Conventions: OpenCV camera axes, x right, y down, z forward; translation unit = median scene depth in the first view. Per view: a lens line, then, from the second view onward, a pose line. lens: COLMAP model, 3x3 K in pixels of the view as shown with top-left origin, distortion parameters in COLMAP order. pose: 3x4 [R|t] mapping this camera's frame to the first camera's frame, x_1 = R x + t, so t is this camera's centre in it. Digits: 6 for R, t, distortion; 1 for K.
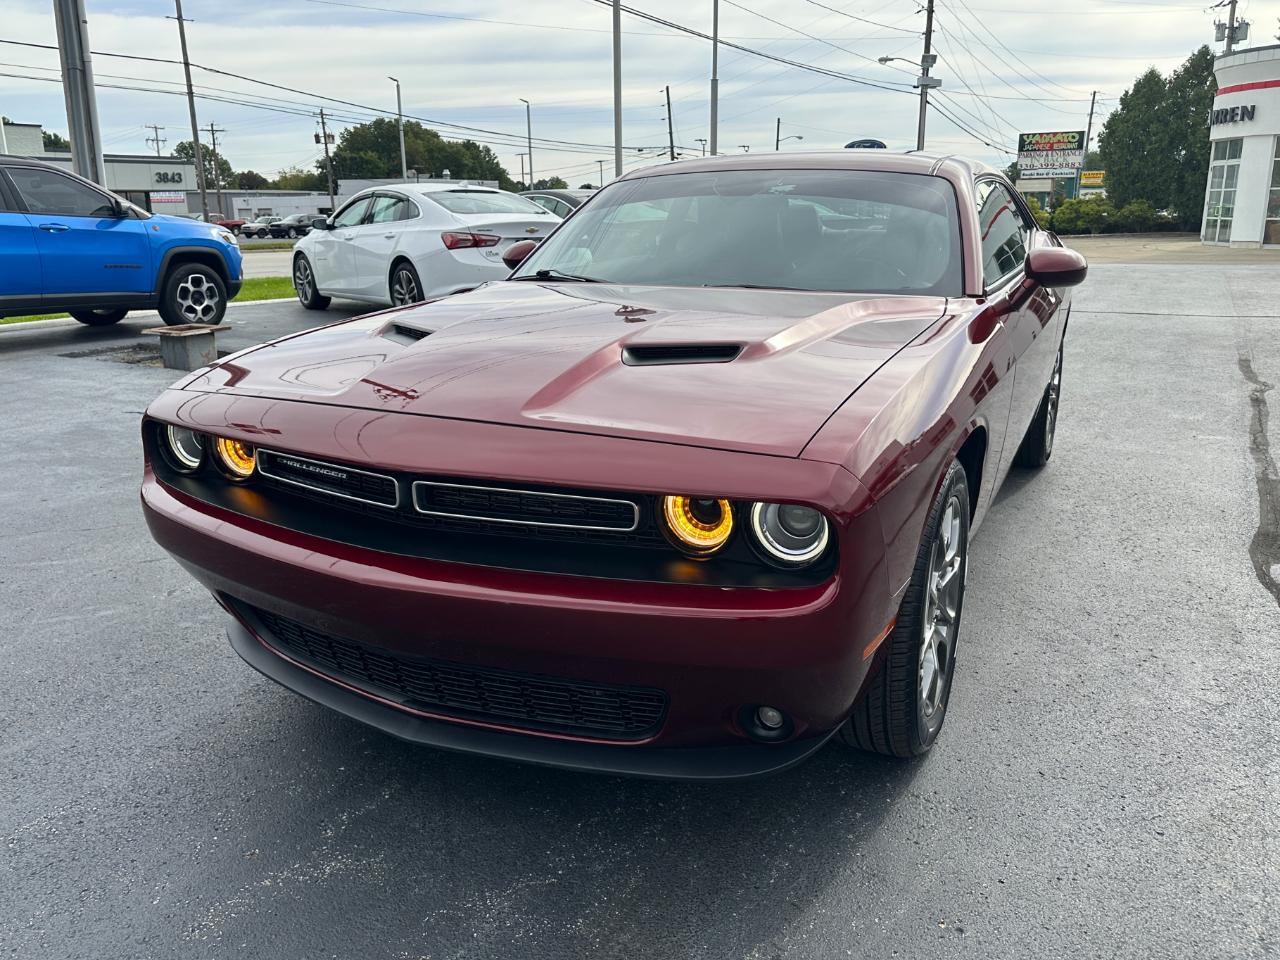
lens RADIAL K [[992.8, 0, 645.4], [0, 992.8, 476.7], [0, 0, 1]] dist [0.041375, -0.059479]
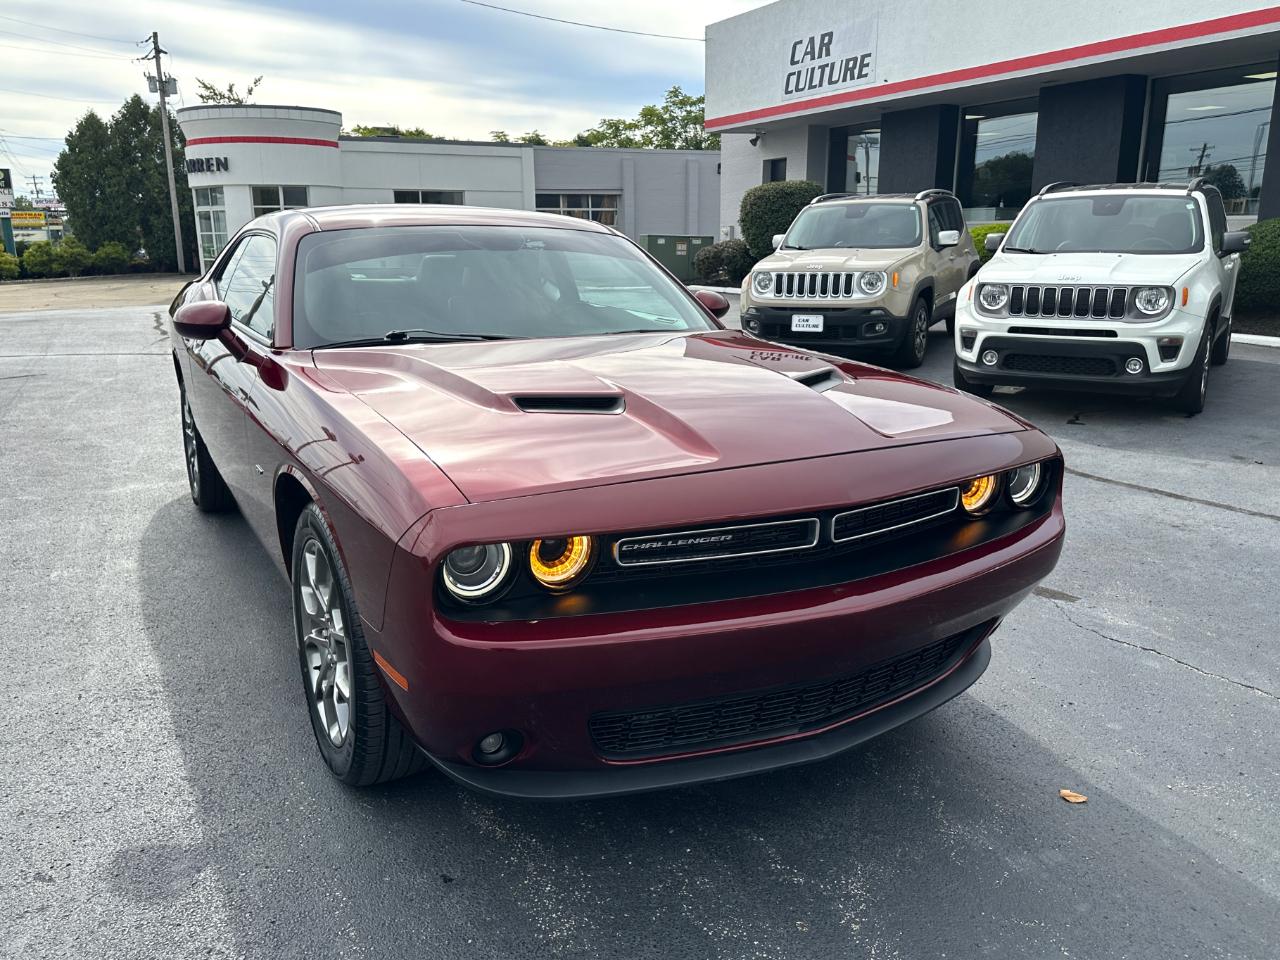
lens RADIAL K [[992.8, 0, 618.8], [0, 992.8, 490.1], [0, 0, 1]] dist [0.041375, -0.059479]
pose [[0.578471, -0.192079, 0.792766, -0.544192], [0.212565, 0.973798, 0.080836, -0.071733], [-0.787520, 0.121753, 0.604143, 0.225867]]
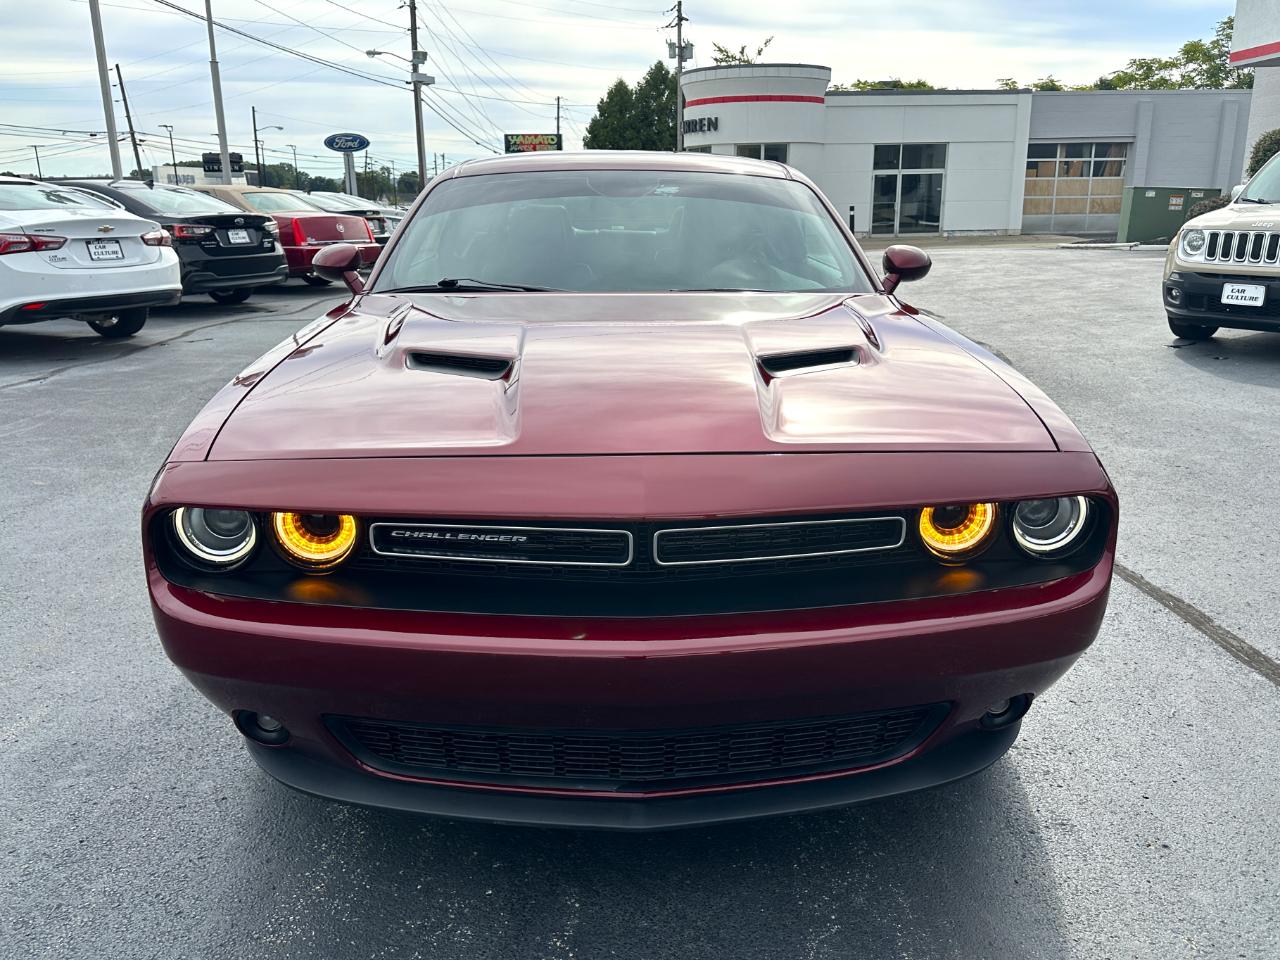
lens RADIAL K [[992.8, 0, 658.5], [0, 992.8, 474.6], [0, 0, 1]] dist [0.041375, -0.059479]
pose [[0.875987, -0.122756, 0.466453, -0.274945], [0.121643, 0.992037, 0.032631, -0.031422], [-0.466744, 0.028156, 0.883944, 0.103562]]
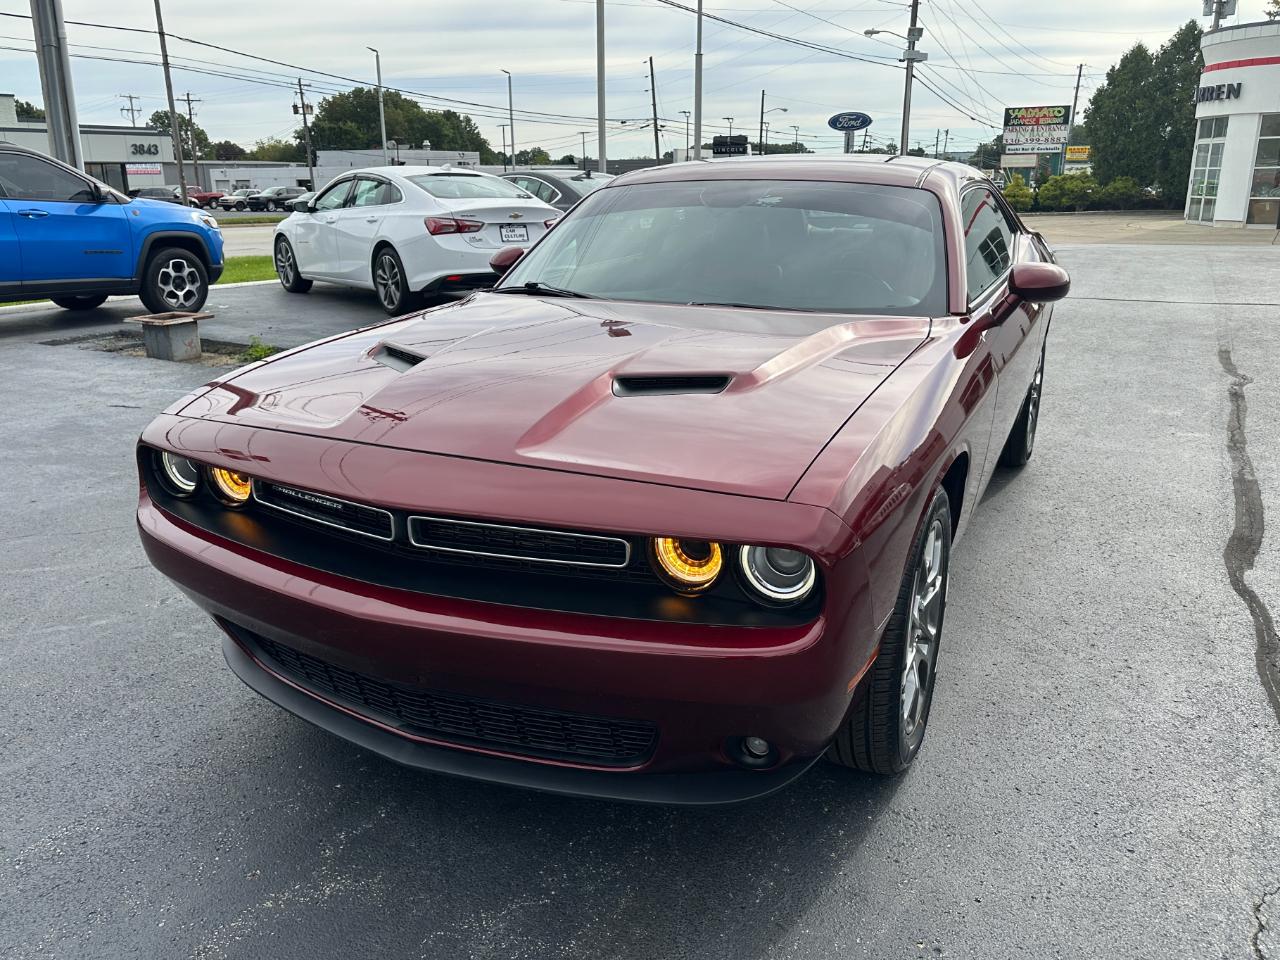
lens RADIAL K [[992.8, 0, 638.5], [0, 992.8, 484.0], [0, 0, 1]] dist [0.041375, -0.059479]
pose [[0.999942, 0.001087, 0.010700, -0.003726], [-0.001436, 0.999464, 0.032696, -0.027310], [-0.010659, -0.032710, 0.999408, -0.009386]]
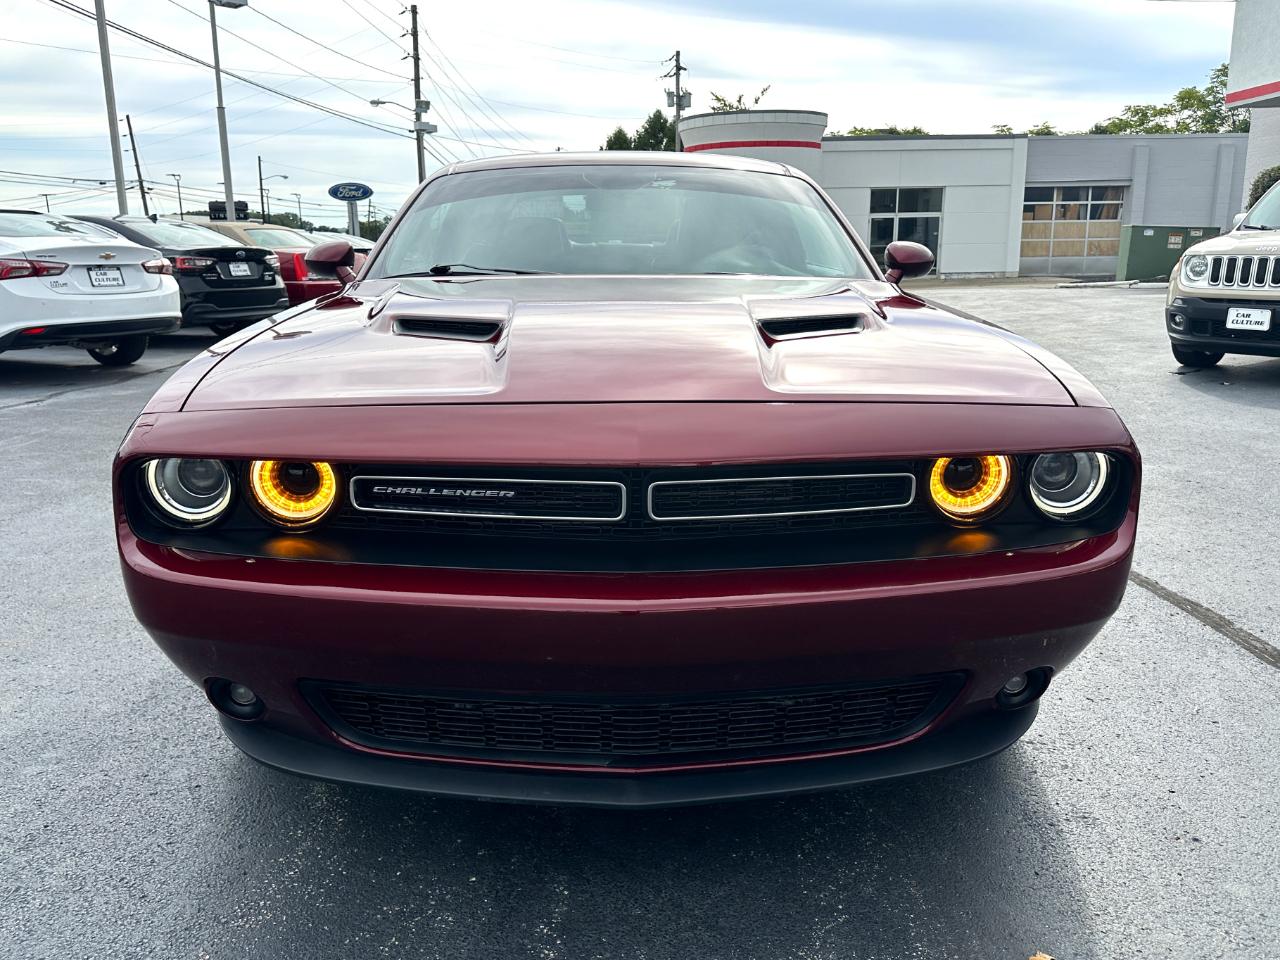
lens RADIAL K [[992.8, 0, 641.9], [0, 992.8, 478.1], [0, 0, 1]] dist [0.041375, -0.059479]
pose [[0.882881, -0.101174, 0.458568, -0.268560], [0.119492, 0.992774, -0.011023, 0.004152], [-0.454139, 0.064527, 0.888591, 0.122734]]
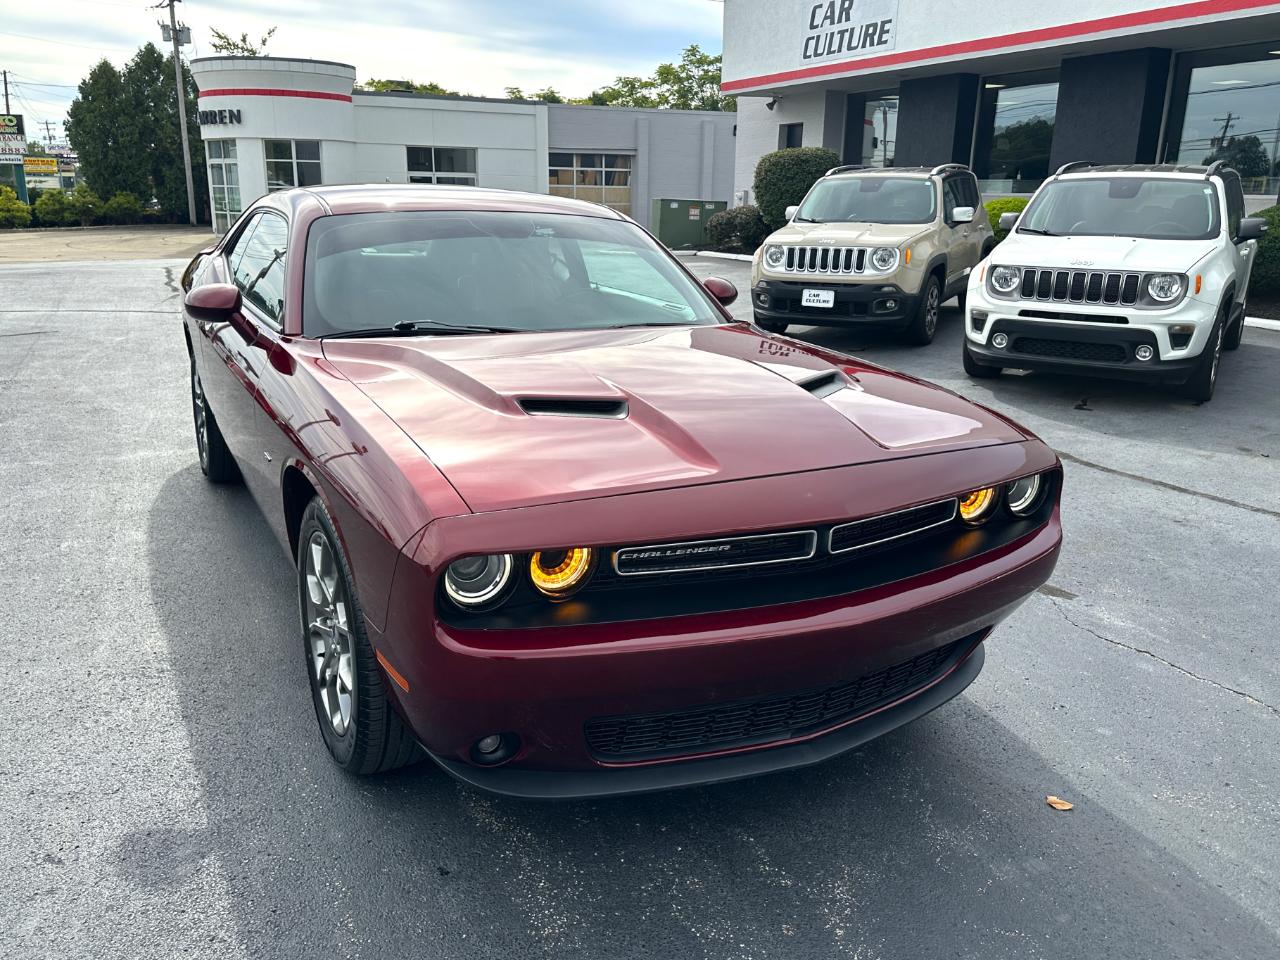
lens RADIAL K [[992.8, 0, 616.6], [0, 992.8, 478.2], [0, 0, 1]] dist [0.041375, -0.059479]
pose [[0.590343, -0.200069, 0.781964, -0.543637], [0.190017, 0.976013, 0.106264, -0.094410], [-0.784467, 0.085855, 0.614199, 0.217012]]
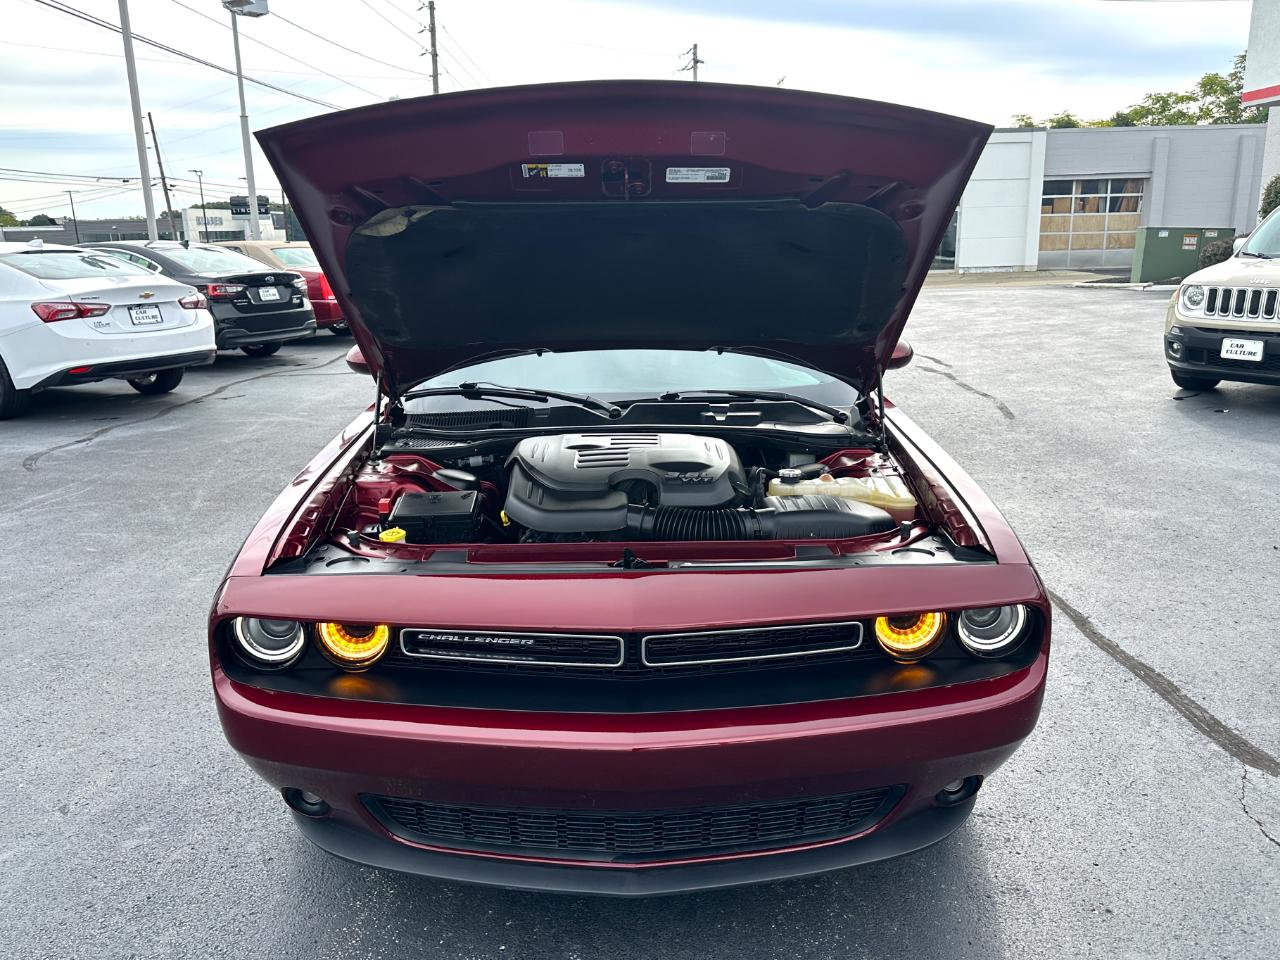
lens RADIAL K [[992.8, 0, 645.2], [0, 992.8, 483.9], [0, 0, 1]] dist [0.041375, -0.059479]
pose [[0.890200, -0.115392, 0.440714, -0.287971], [0.125865, 0.992032, 0.005509, -0.068189], [-0.437838, 0.050566, 0.897631, 0.039135]]
